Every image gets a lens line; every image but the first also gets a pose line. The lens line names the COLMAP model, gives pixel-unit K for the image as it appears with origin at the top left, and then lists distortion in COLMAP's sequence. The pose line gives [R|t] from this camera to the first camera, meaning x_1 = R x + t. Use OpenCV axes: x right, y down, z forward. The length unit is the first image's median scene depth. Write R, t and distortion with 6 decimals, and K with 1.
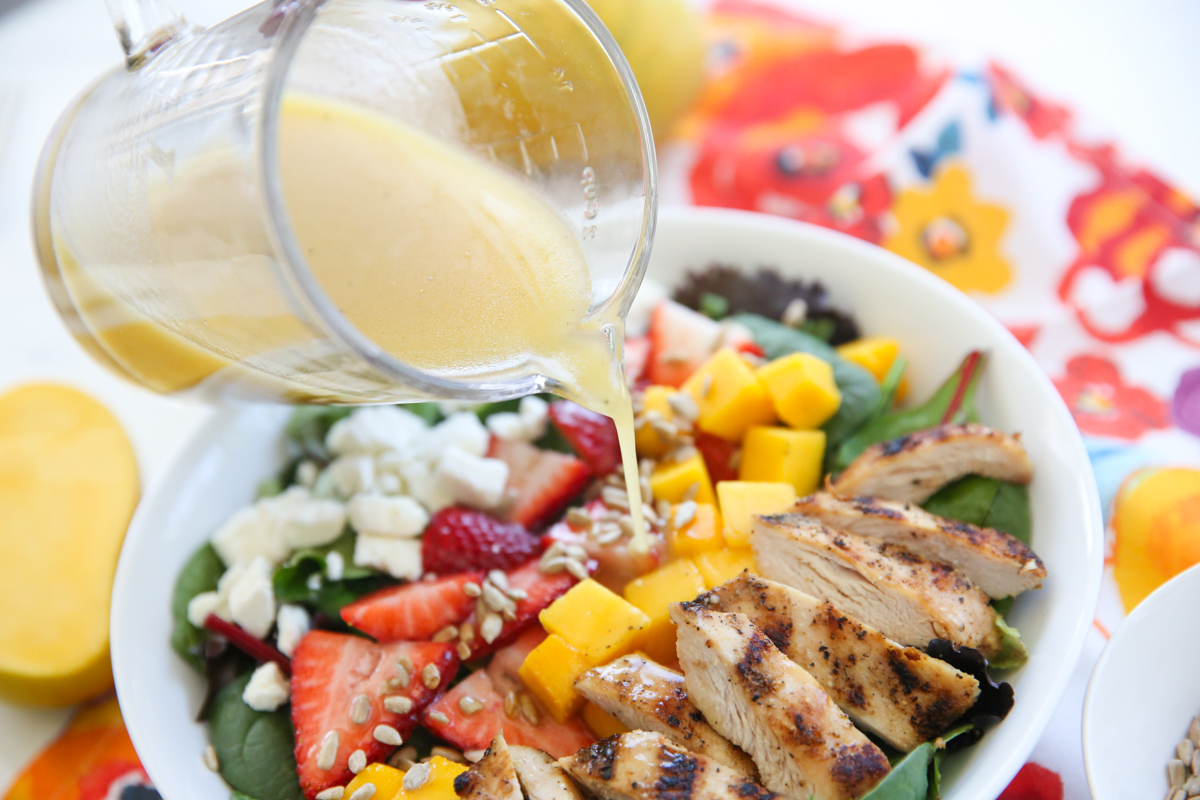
lens RADIAL K [[2142.4, 0, 600.0], [0, 2142.4, 400.0], [0, 0, 1]] dist [0.128810, 0.004923]
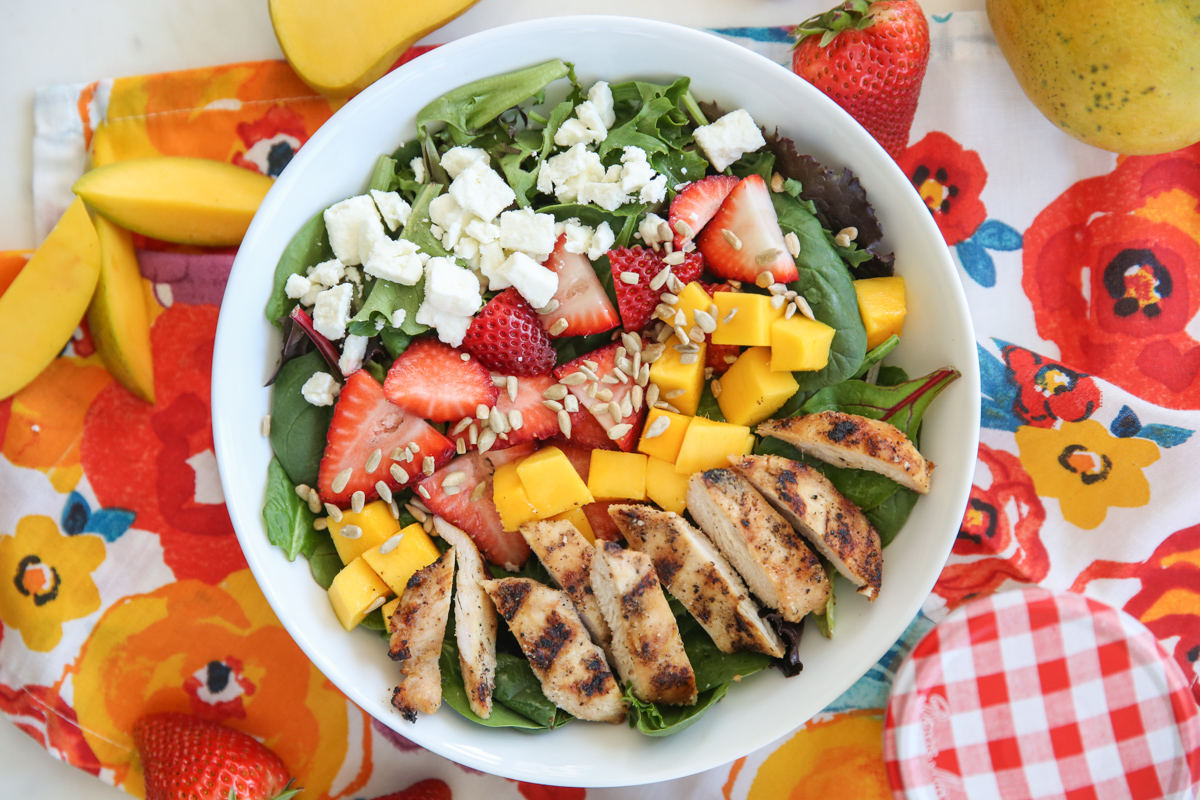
lens RADIAL K [[2142.4, 0, 600.0], [0, 2142.4, 400.0], [0, 0, 1]] dist [0.128810, 0.004923]
pose [[0.917939, 0.385602, 0.093268, -0.119544], [-0.323173, 0.590445, 0.739550, -0.909248], [0.230102, -0.709004, 0.666608, 0.157883]]
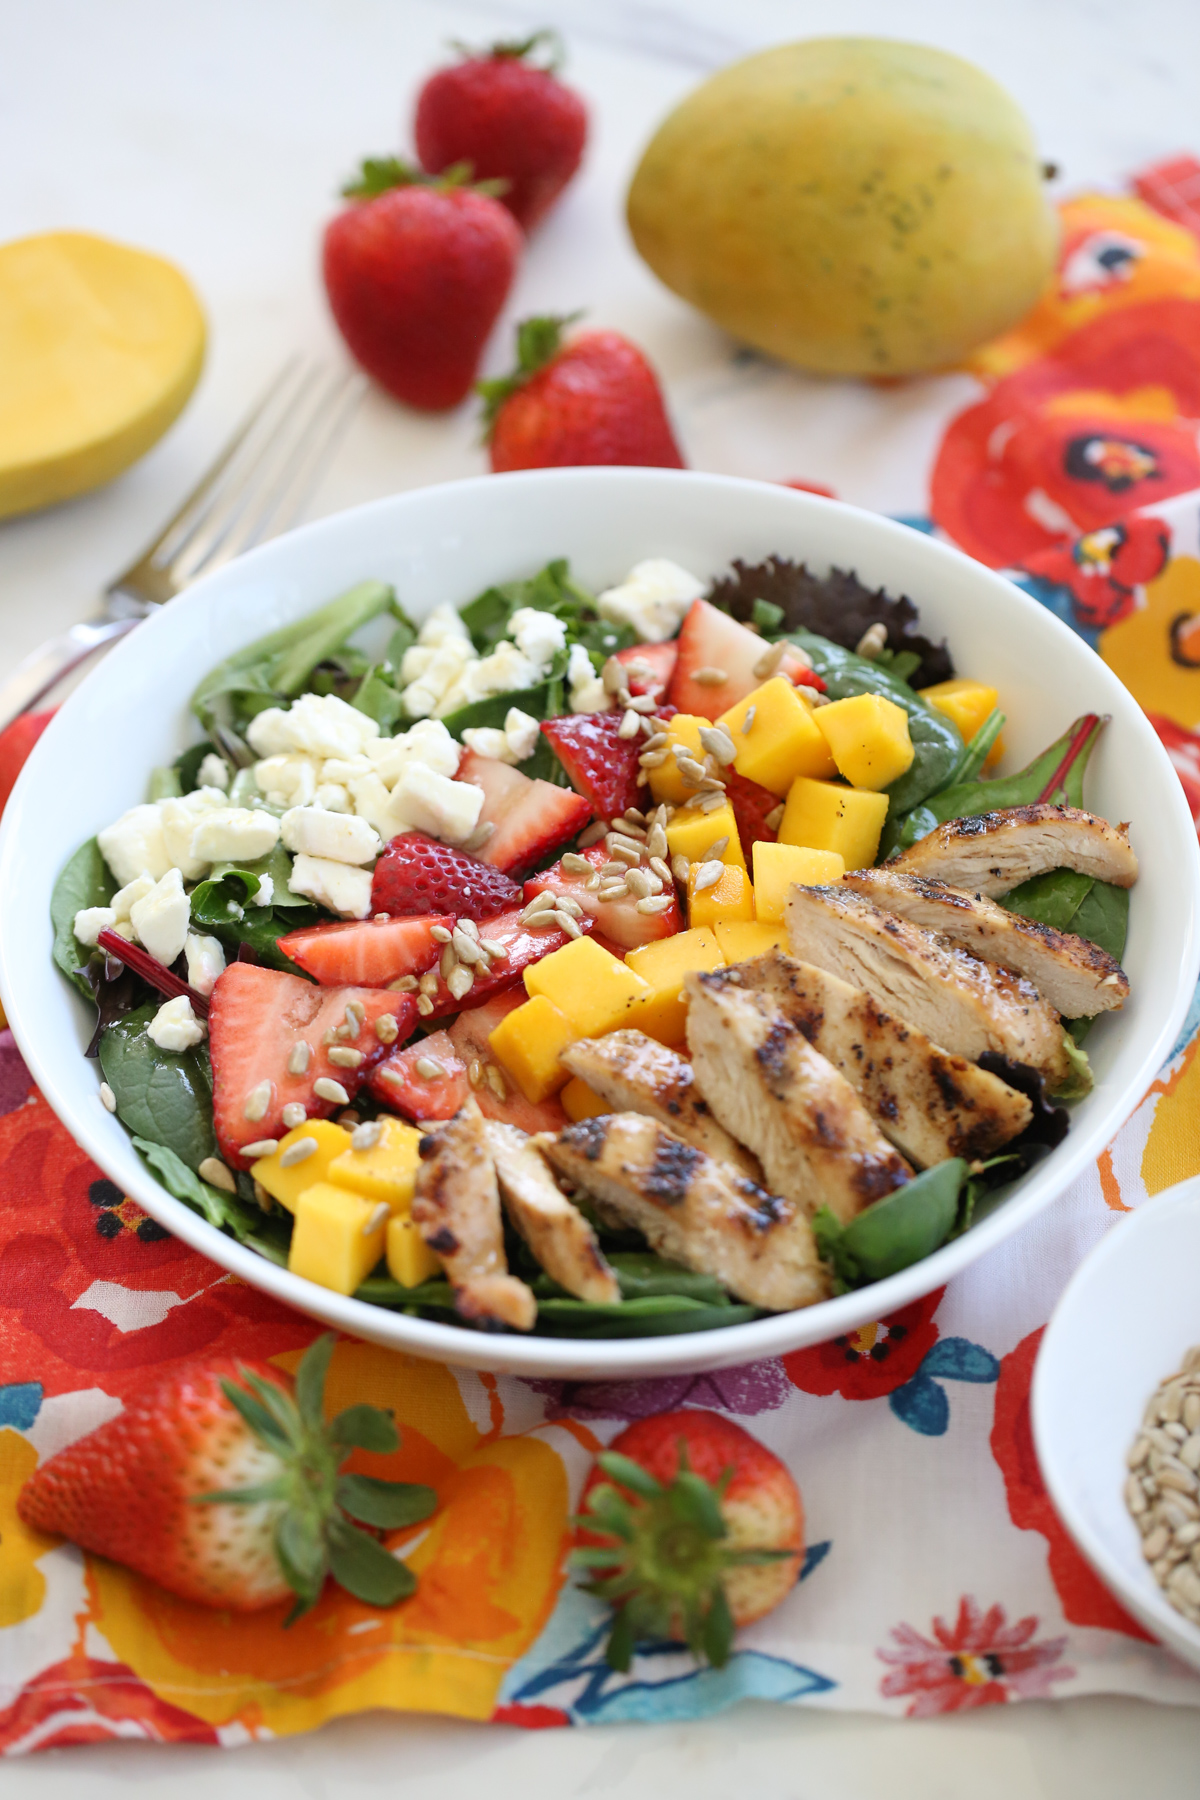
lens RADIAL K [[6403.7, 0, 600.0], [0, 6403.7, 900.0], [0, 0, 1]] dist [0.100549, -0.161378]
pose [[0.991303, 0.117757, 0.058748, -0.146377], [-0.119601, 0.992401, 0.028911, -0.002630], [-0.054897, -0.035686, 0.997854, -1.459929]]
